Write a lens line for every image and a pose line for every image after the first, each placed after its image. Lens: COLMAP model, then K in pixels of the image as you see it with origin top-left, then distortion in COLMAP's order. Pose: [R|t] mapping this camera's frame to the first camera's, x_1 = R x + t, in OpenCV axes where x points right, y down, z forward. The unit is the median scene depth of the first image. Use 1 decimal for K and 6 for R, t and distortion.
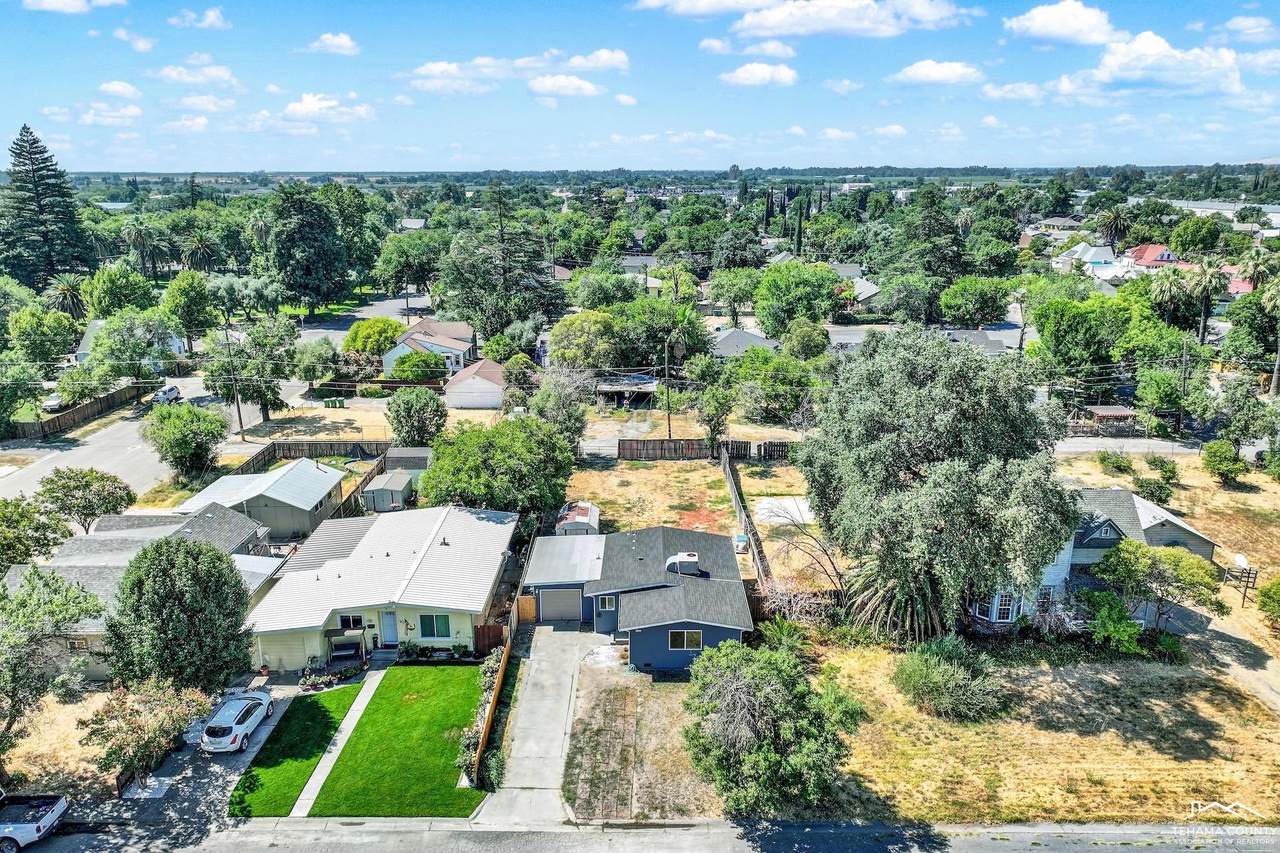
lens RADIAL K [[876.9, 0, 640.0], [0, 876.9, 426.5], [0, 0, 1]] dist [0.002383, -0.002817]
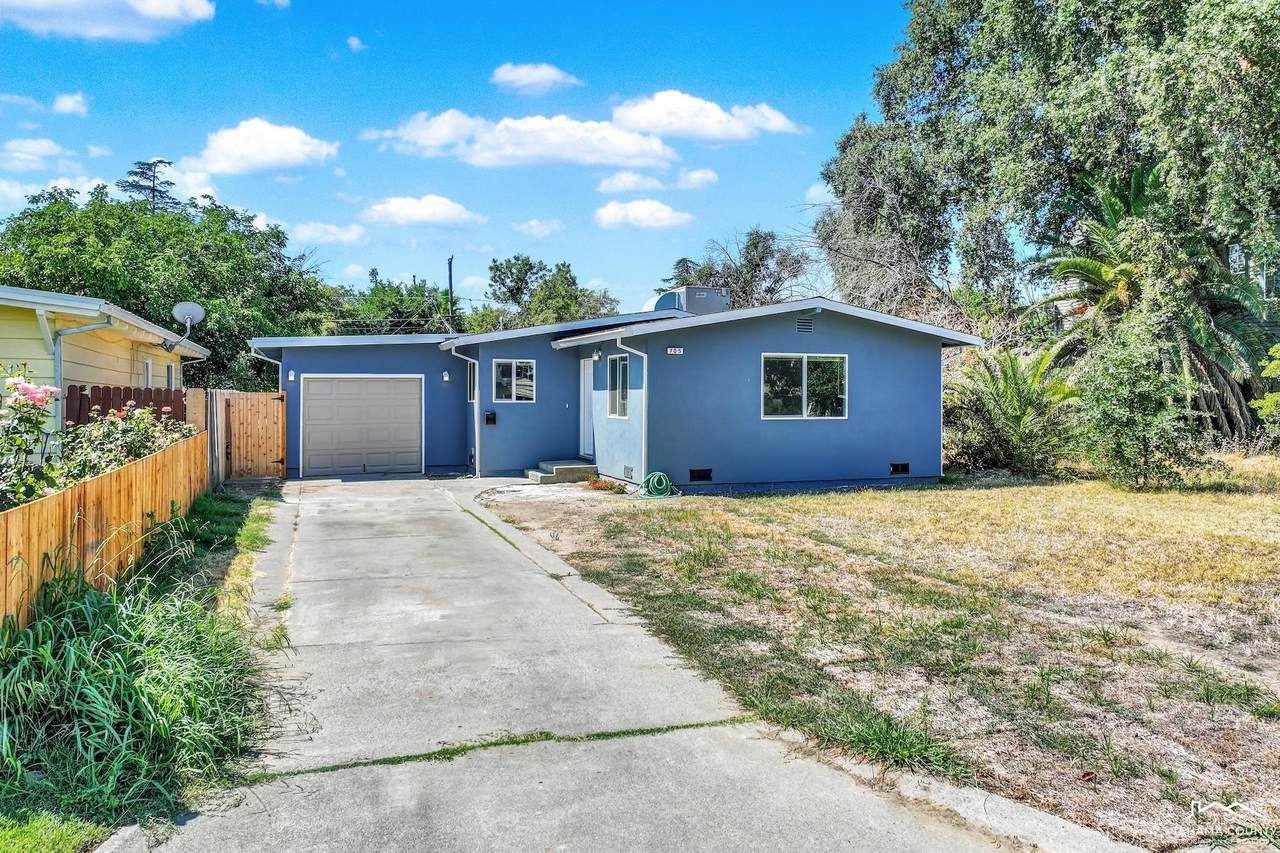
lens RADIAL K [[885.5, 0, 638.9], [0, 885.5, 423.5], [0, 0, 1]] dist [0.003730, 0.003146]
pose [[0.935841, -0.002789, 0.352411, -0.121161], [0.089592, 0.968999, -0.230248, 0.317833], [-0.340844, 0.247049, 0.907079, 0.697587]]
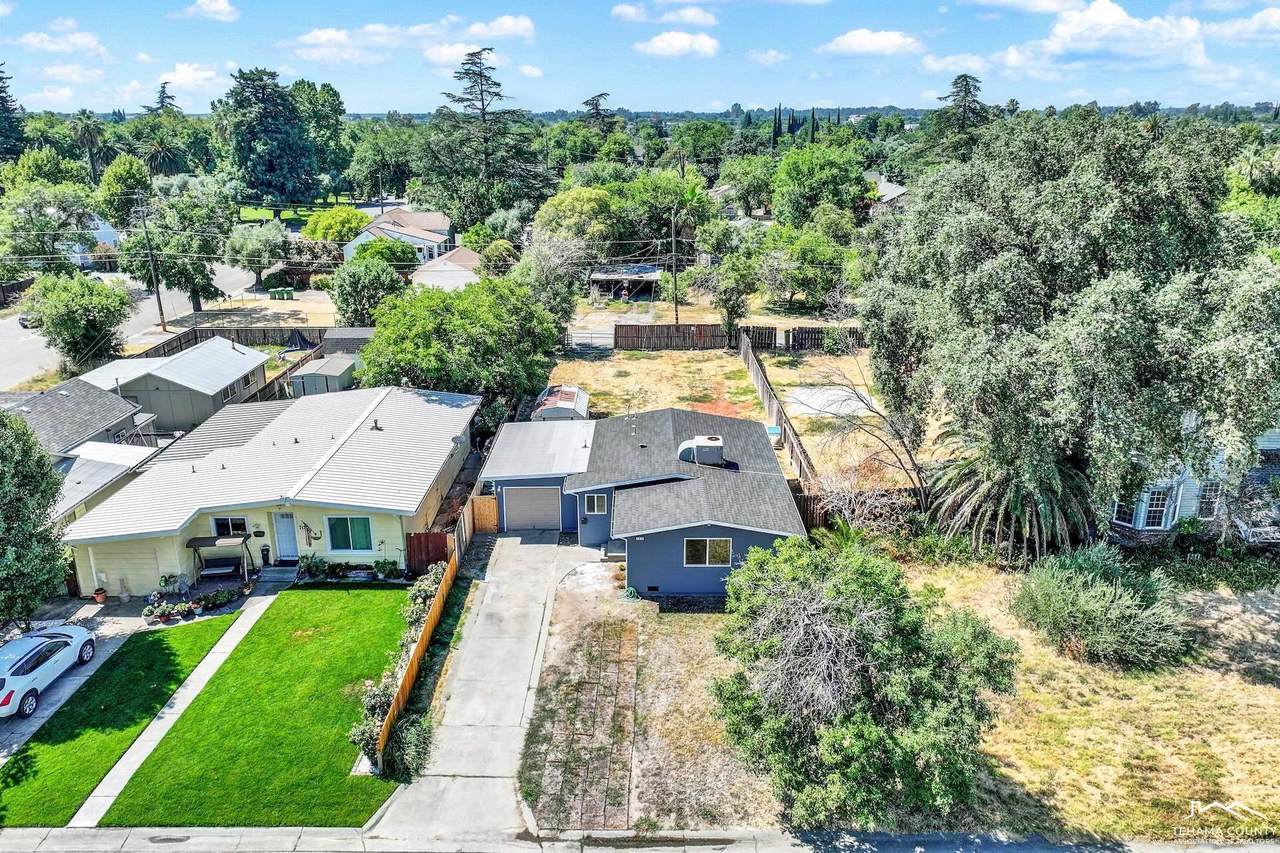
lens RADIAL K [[883.8, 0, 643.7], [0, 883.8, 379.4], [0, 0, 1]] dist [-0.003113, 0.009956]
pose [[0.999988, 0.001886, 0.004467, -0.002105], [-0.001933, 0.999945, 0.010346, 0.096536], [-0.004447, -0.010354, 0.999937, 0.294036]]
